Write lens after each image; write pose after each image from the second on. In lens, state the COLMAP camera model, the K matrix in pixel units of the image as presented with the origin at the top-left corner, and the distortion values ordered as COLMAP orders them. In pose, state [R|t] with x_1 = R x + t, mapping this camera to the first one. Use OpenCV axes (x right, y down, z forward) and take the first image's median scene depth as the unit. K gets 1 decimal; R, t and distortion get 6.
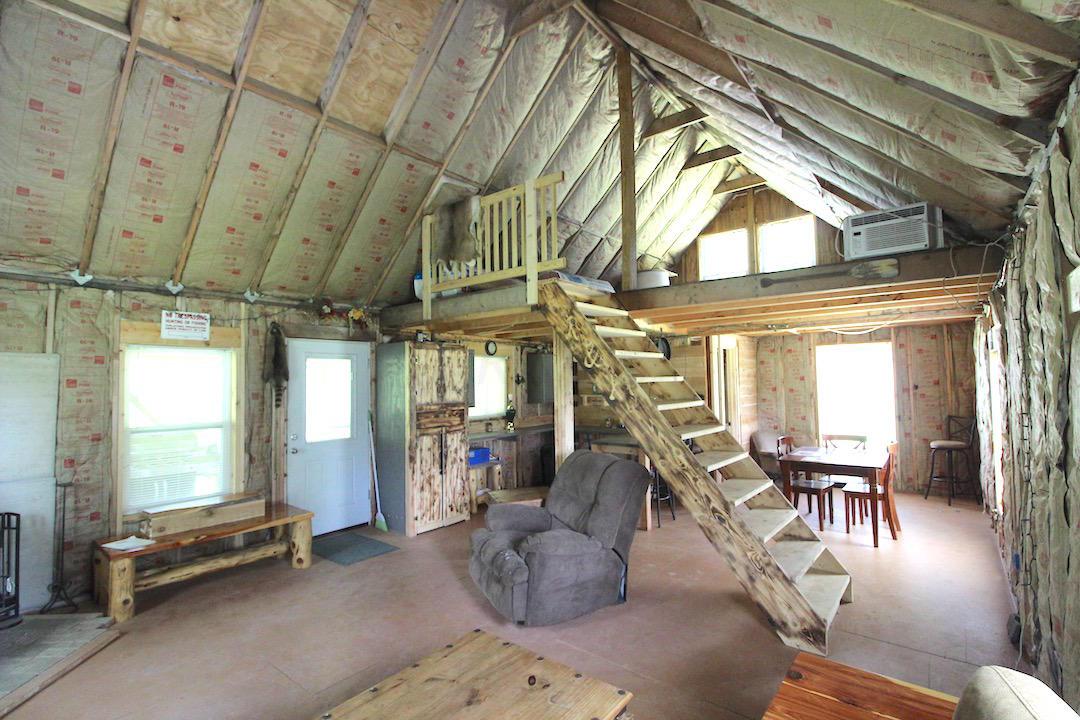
lens RADIAL K [[501.2, 0, 541.1], [0, 501.2, 356.1], [0, 0, 1]] dist [0.000918, -0.015742]
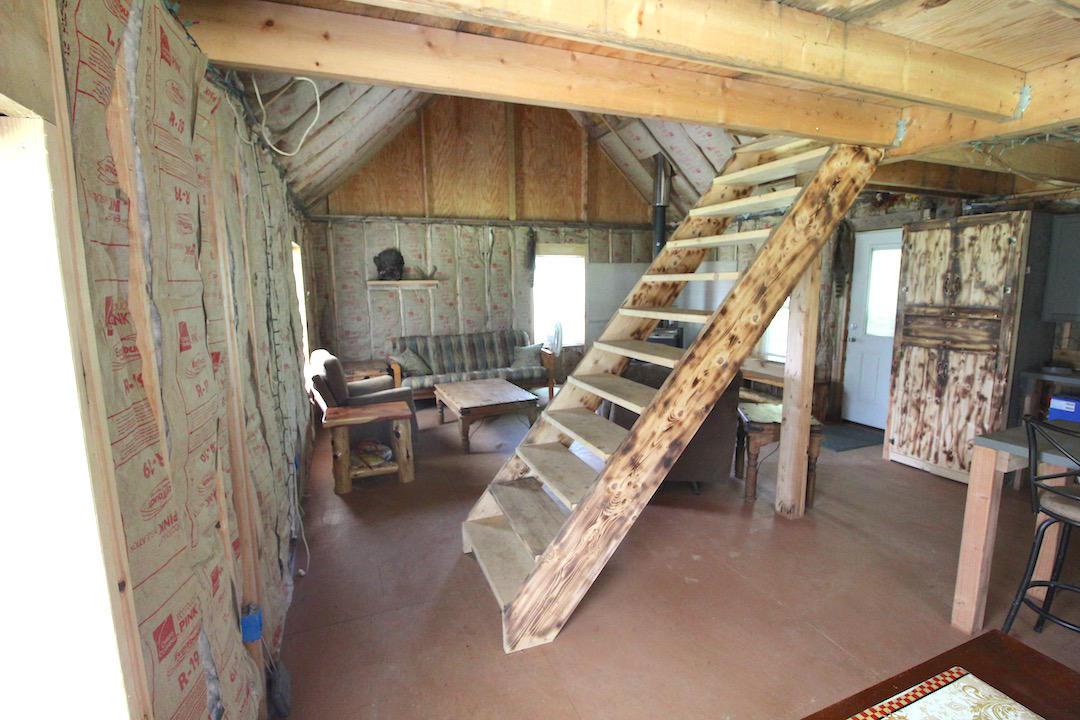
lens RADIAL K [[501.2, 0, 541.1], [0, 501.2, 356.1], [0, 0, 1]] dist [0.000918, -0.015742]
pose [[-0.494247, 0.146809, -0.856836, 0.664222], [0.060520, 0.989056, 0.134554, 0.034176], [0.867213, 0.014647, -0.497723, 0.826338]]
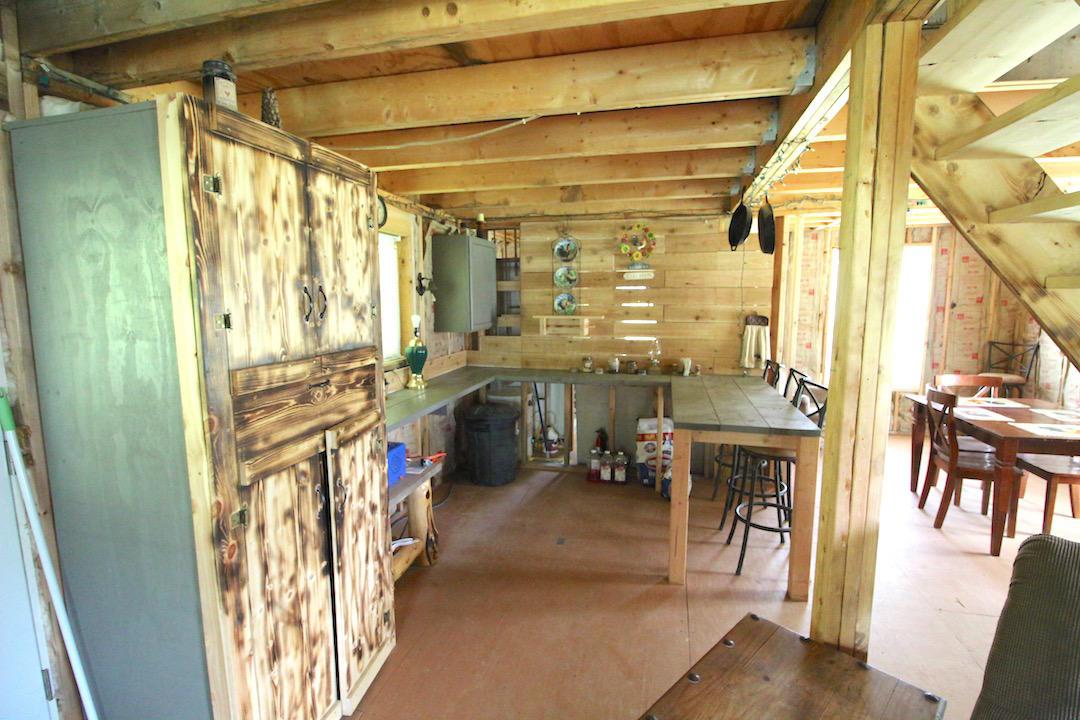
lens RADIAL K [[501.2, 0, 541.1], [0, 501.2, 356.1], [0, 0, 1]] dist [0.000918, -0.015742]
pose [[0.907226, -0.037846, 0.418939, -0.196046], [-0.033815, 0.986159, 0.162316, 0.041634], [-0.419283, -0.161424, 0.893389, 0.656216]]
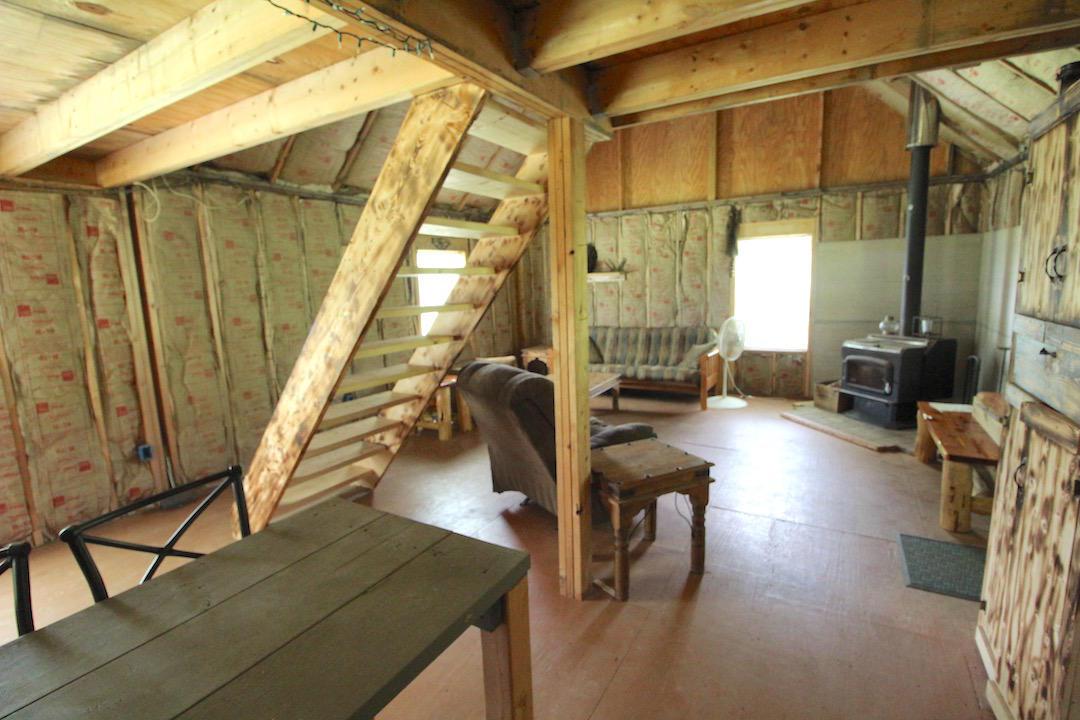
lens RADIAL K [[501.2, 0, 541.1], [0, 501.2, 356.1], [0, 0, 1]] dist [0.000918, -0.015742]
pose [[-0.988167, 0.070086, -0.136434, 0.114754], [0.056640, 0.993368, 0.100059, 0.069707], [0.142542, 0.091147, -0.985583, 1.191725]]
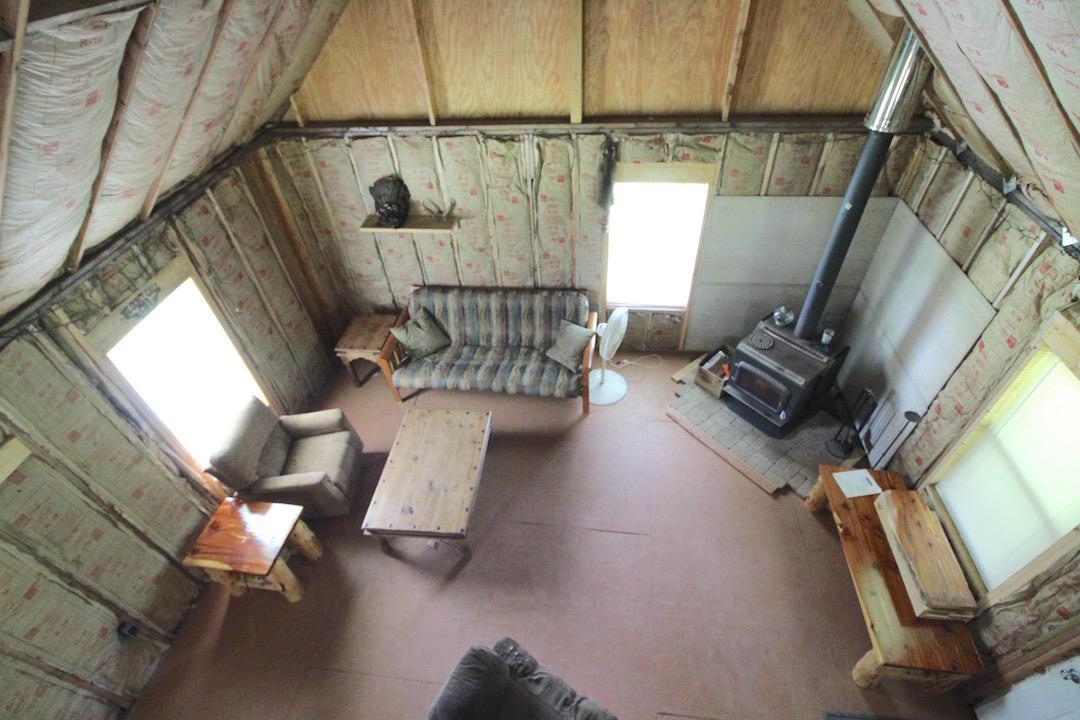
lens RADIAL K [[501.2, 0, 541.1], [0, 501.2, 356.1], [0, 0, 1]] dist [0.000918, -0.015742]
pose [[-0.848060, 0.399941, -0.347621, -0.003055], [0.089131, 0.754330, 0.650417, -0.355457], [0.522350, 0.520609, -0.675364, 0.763173]]
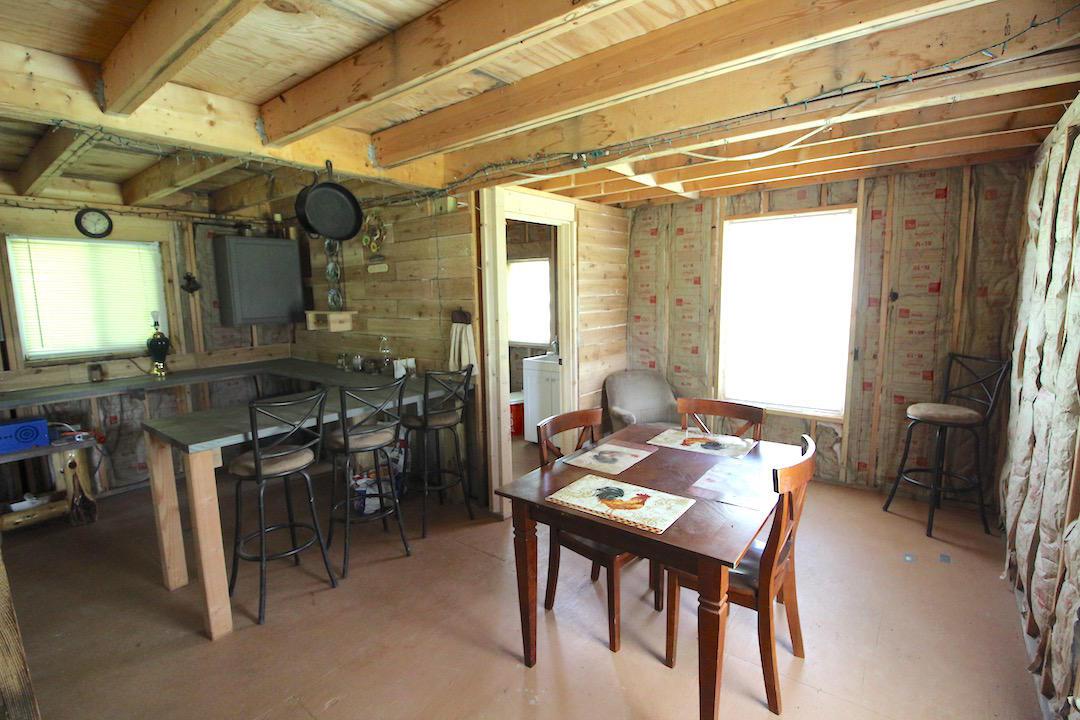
lens RADIAL K [[501.2, 0, 541.1], [0, 501.2, 356.1], [0, 0, 1]] dist [0.000918, -0.015742]
pose [[0.999852, -0.004377, 0.016613, 0.444429], [0.001282, 0.983321, 0.181875, 0.033593], [-0.017132, -0.181827, 0.983181, 0.573349]]
